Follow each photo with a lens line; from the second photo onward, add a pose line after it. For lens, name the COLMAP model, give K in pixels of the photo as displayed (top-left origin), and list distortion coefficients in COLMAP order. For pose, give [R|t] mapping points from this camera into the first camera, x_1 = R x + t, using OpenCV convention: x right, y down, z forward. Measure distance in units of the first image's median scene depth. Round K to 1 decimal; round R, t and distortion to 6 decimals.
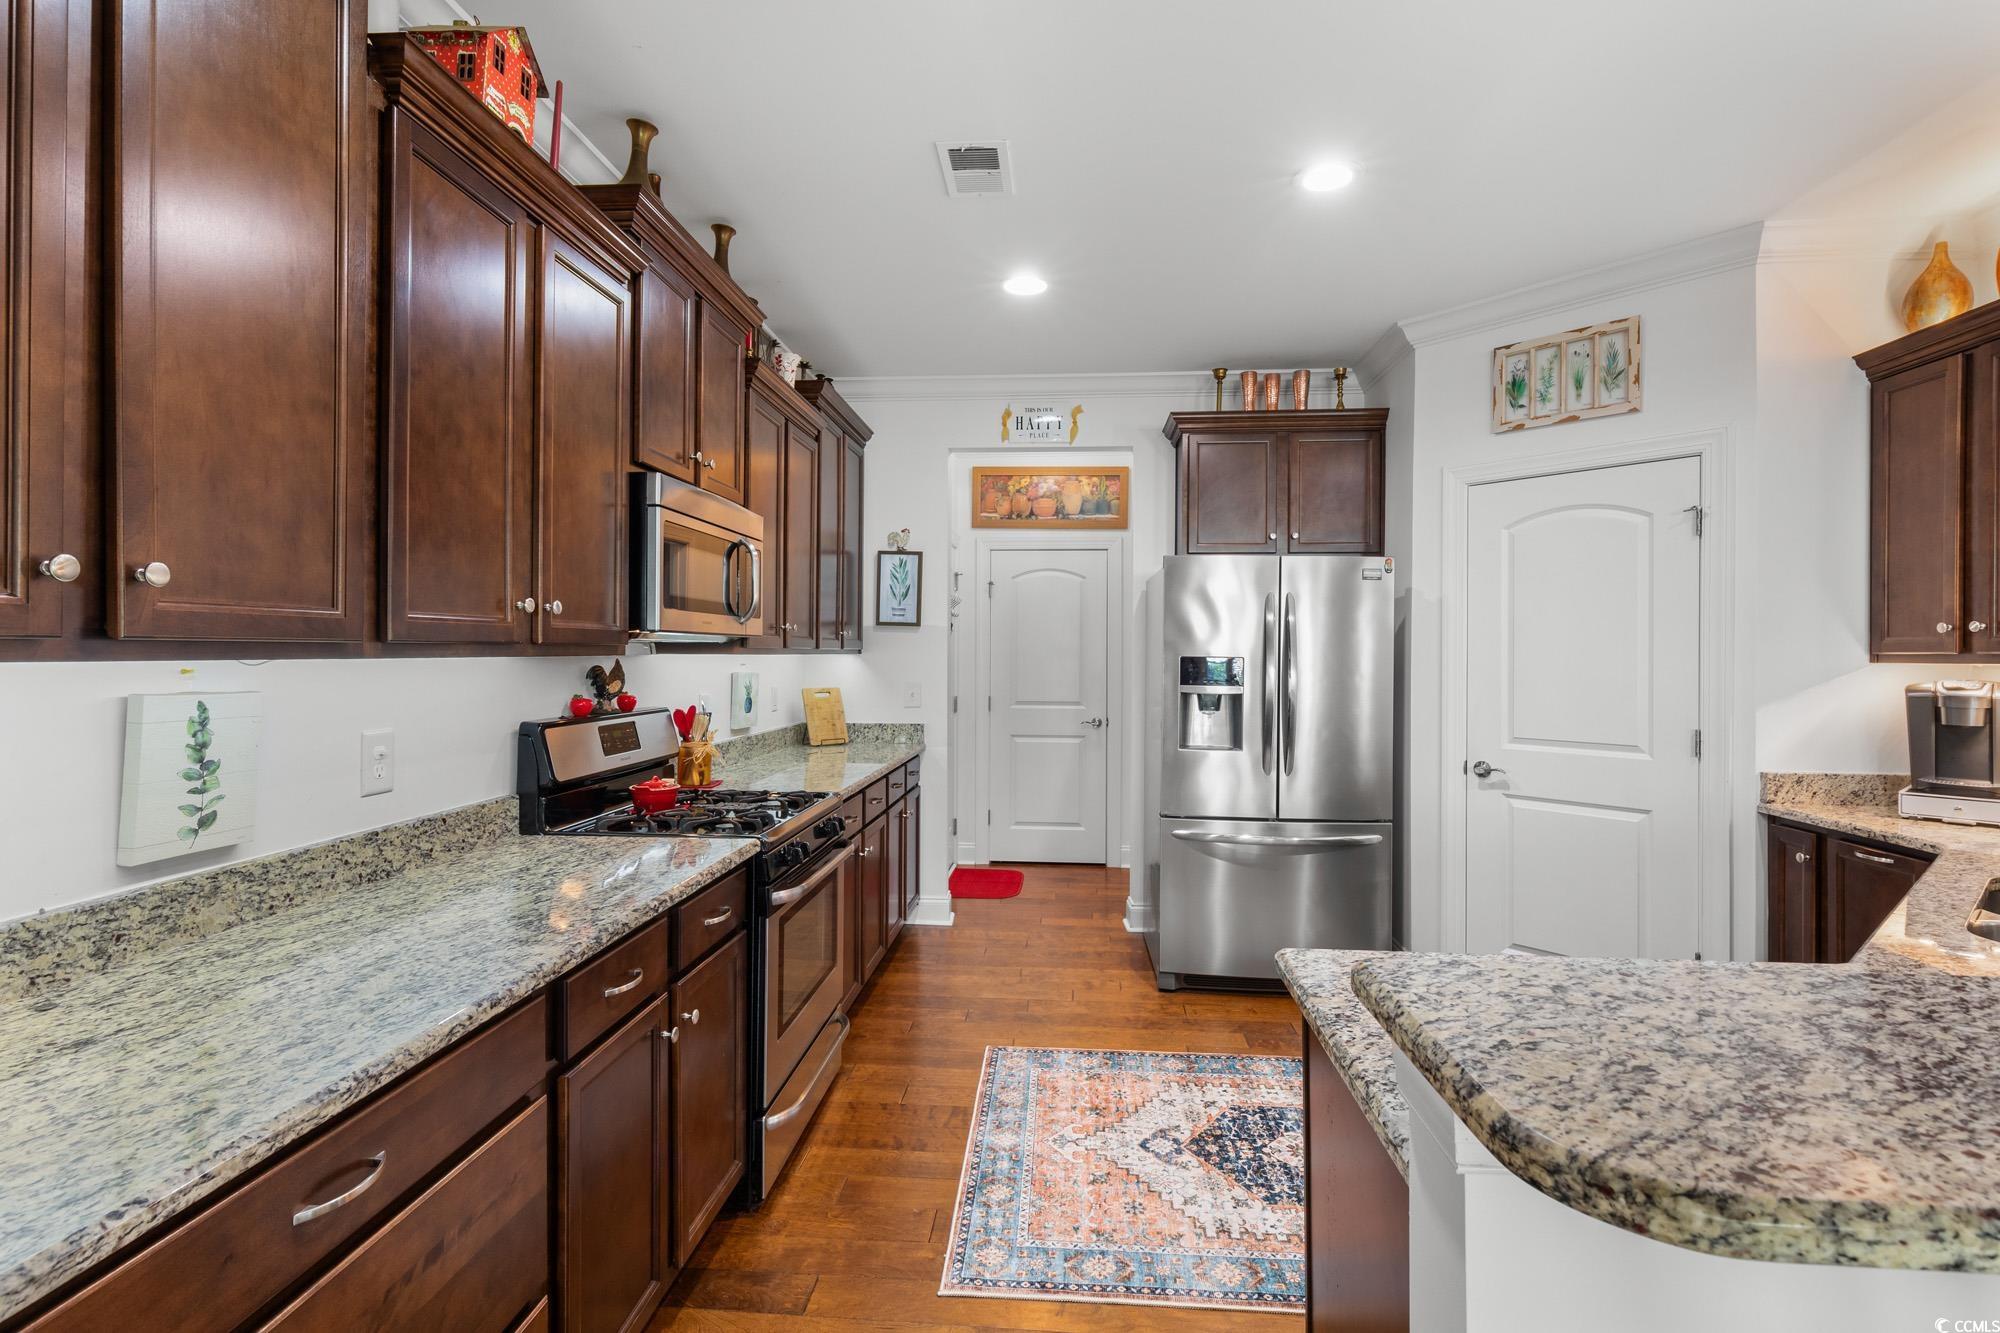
lens RADIAL K [[909.2, 0, 1027.4], [0, 909.2, 638.4], [0, 0, 1]] dist [0.018466, -0.002702]
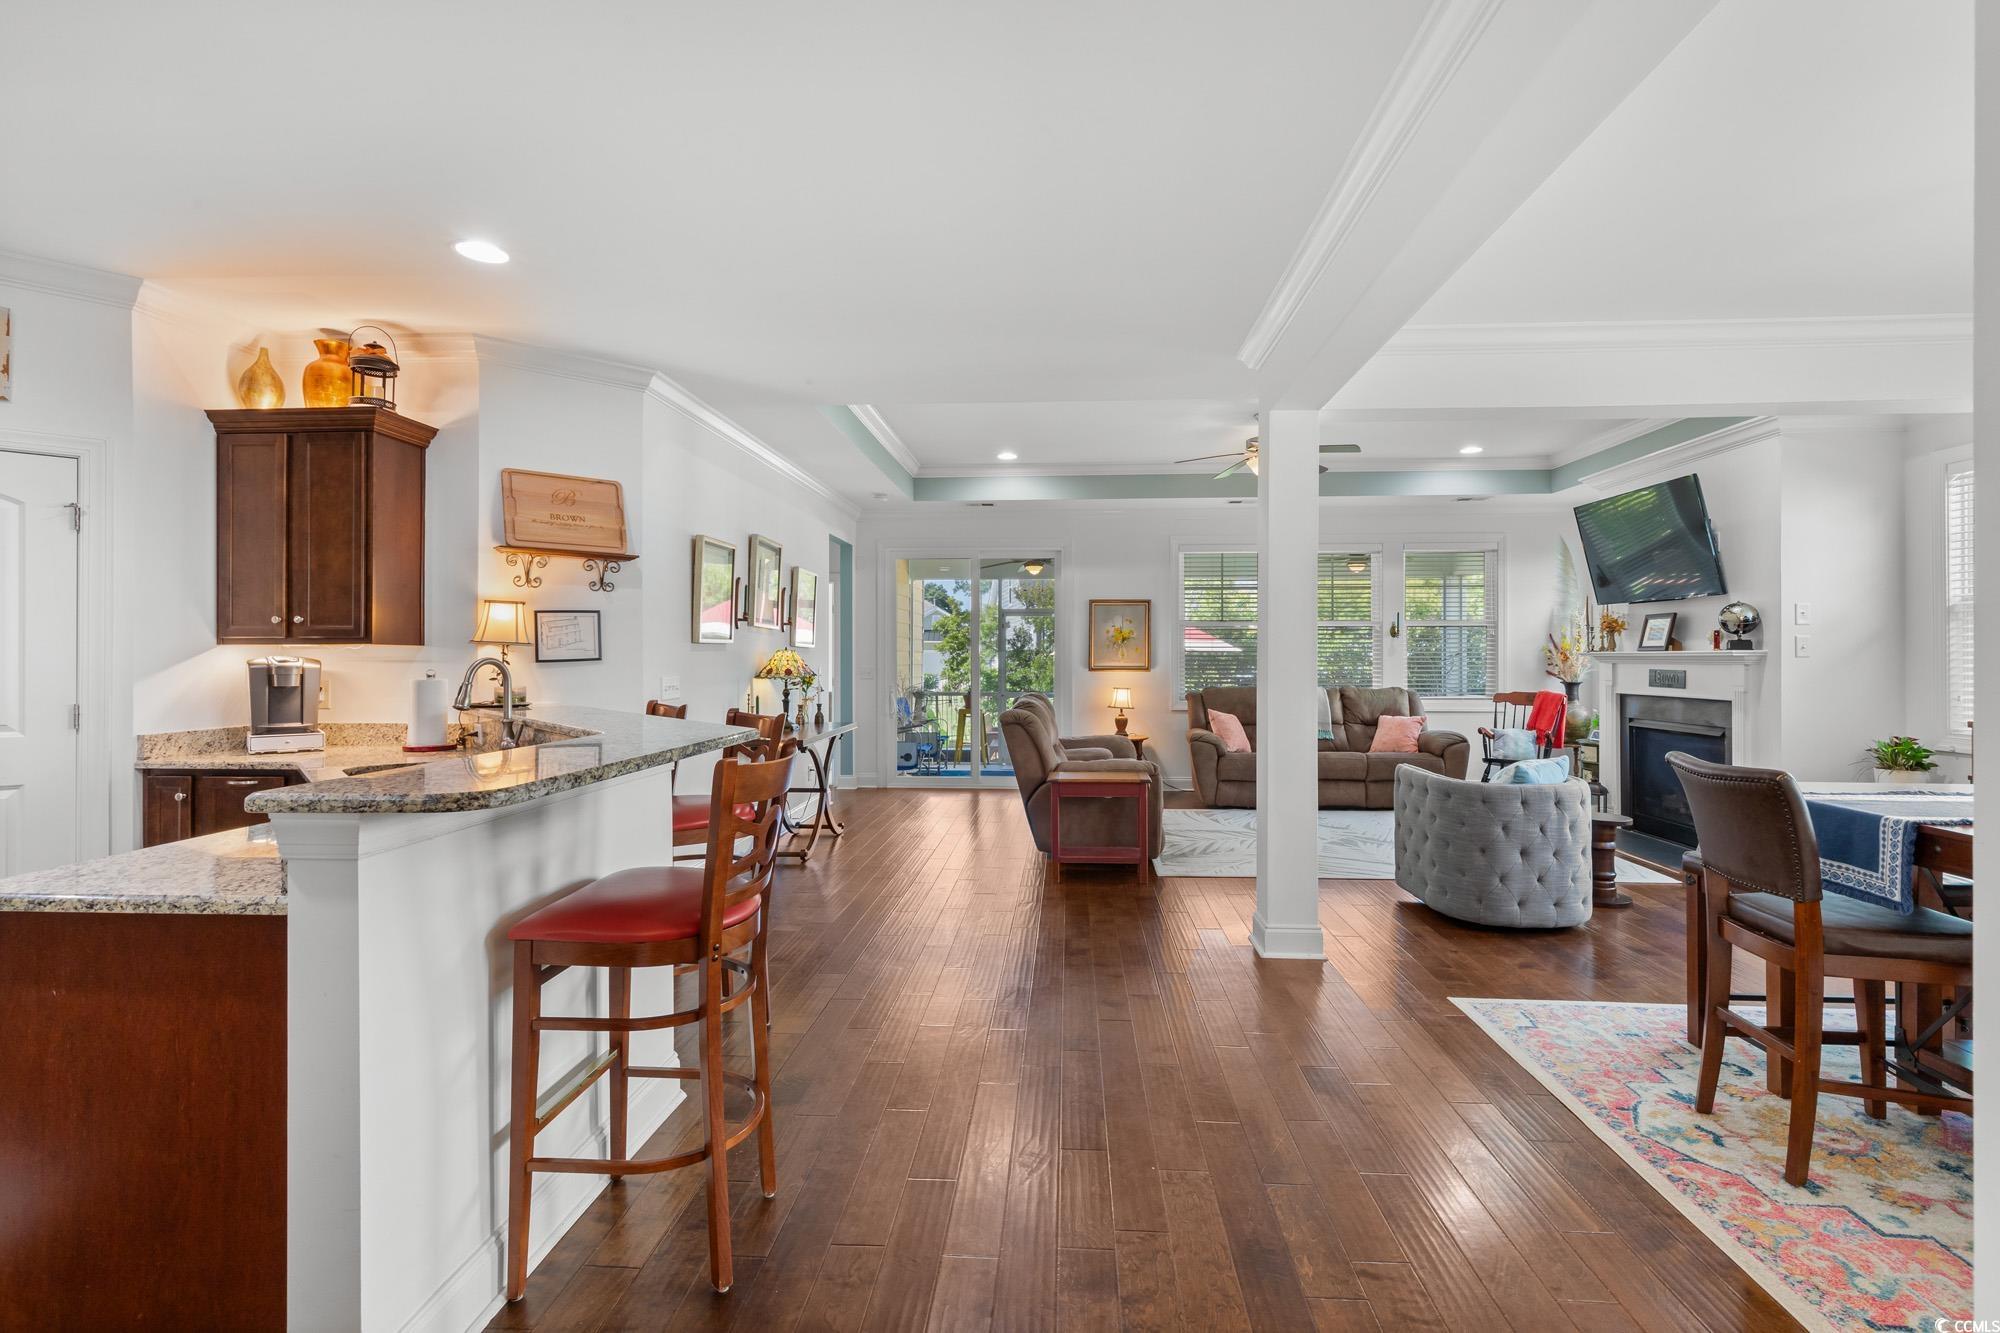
lens RADIAL K [[909.2, 0, 1015.8], [0, 909.2, 650.8], [0, 0, 1]] dist [0.018466, -0.002702]
pose [[-0.026002, 0.002364, 0.999659, -0.456521], [-0.012120, 0.999923, -0.002680, 0.025357], [-0.999588, -0.012186, -0.025972, -0.120593]]
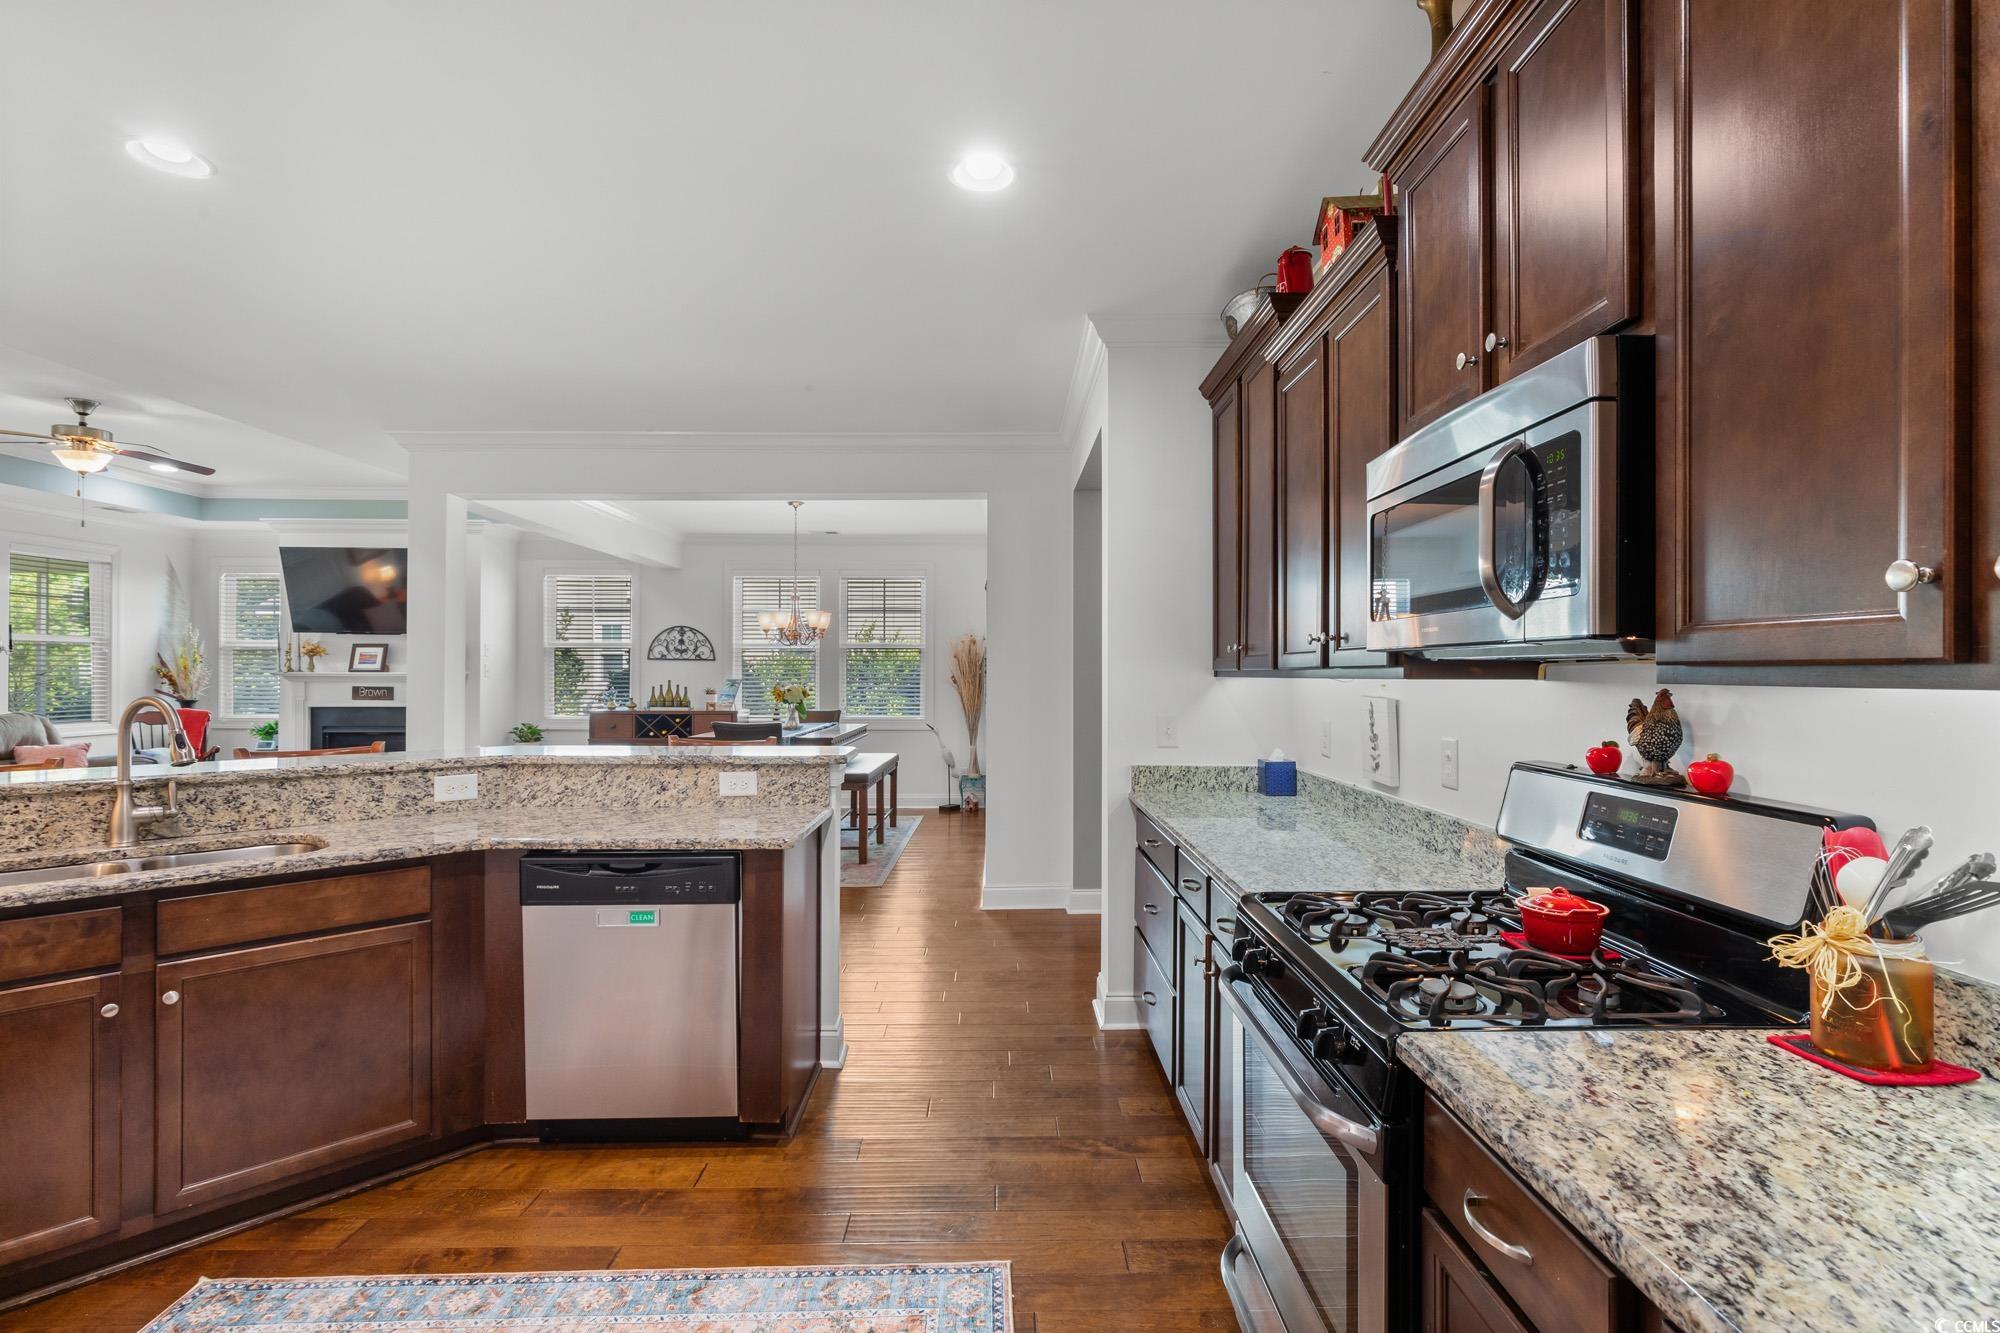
lens RADIAL K [[948.9, 0, 1009.1], [0, 948.9, 666.9], [0, 0, 1]] dist [0.003101, 0.000698]
pose [[-0.996060, -0.007680, -0.088352, 0.006593], [-0.006288, 0.999852, -0.016013, 0.018991], [0.088462, -0.015394, -0.995961, 1.558156]]
